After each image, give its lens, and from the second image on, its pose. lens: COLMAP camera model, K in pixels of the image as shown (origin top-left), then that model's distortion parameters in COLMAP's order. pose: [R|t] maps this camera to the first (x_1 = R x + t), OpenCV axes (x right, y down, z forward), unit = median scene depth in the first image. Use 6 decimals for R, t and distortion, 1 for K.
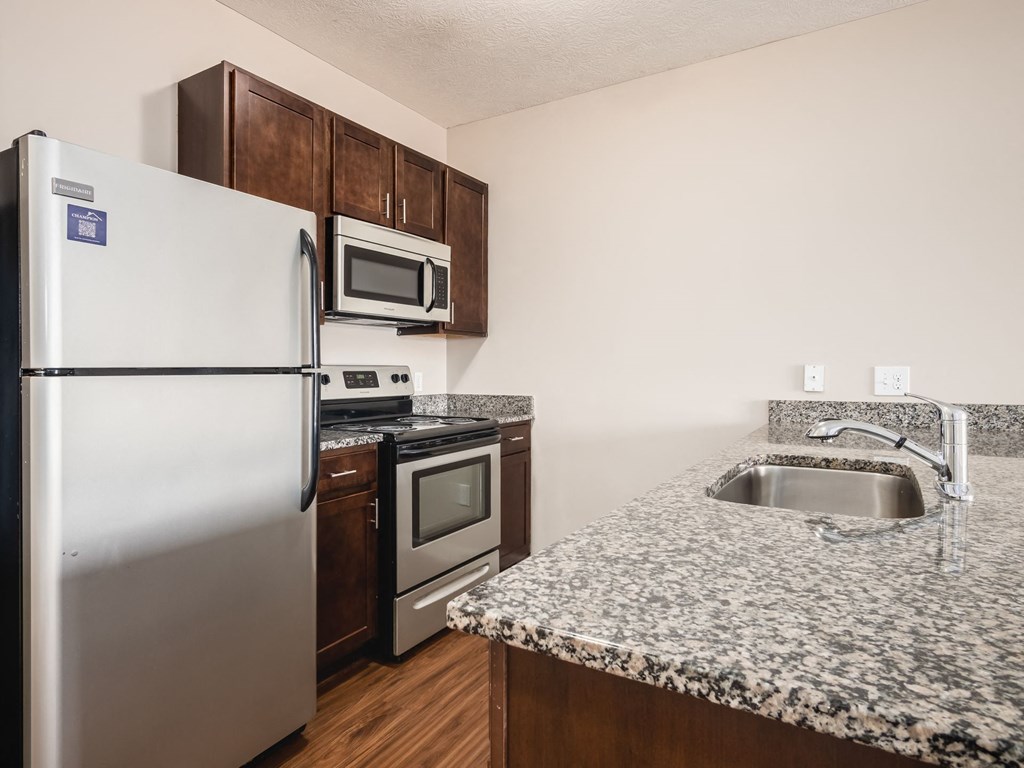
lens RADIAL K [[618.8, 0, 512.0], [0, 618.8, 384.0], [0, 0, 1]] dist [-0.000166, -0.000045]
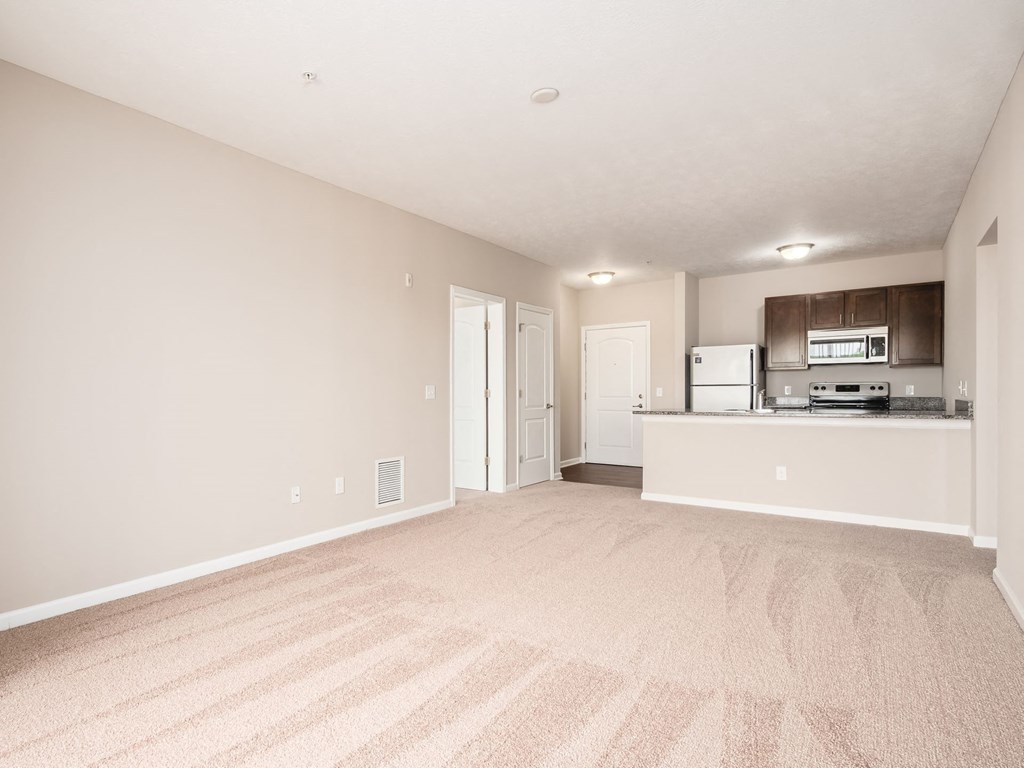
lens RADIAL K [[519.1, 0, 512.0], [0, 519.1, 384.0], [0, 0, 1]] dist [0.000574, 0.000119]
pose [[-0.075180, -0.009135, -0.997128, 1.698763], [-0.020395, 0.999763, -0.007622, 0.015842], [0.996961, 0.019763, -0.075349, -0.148681]]
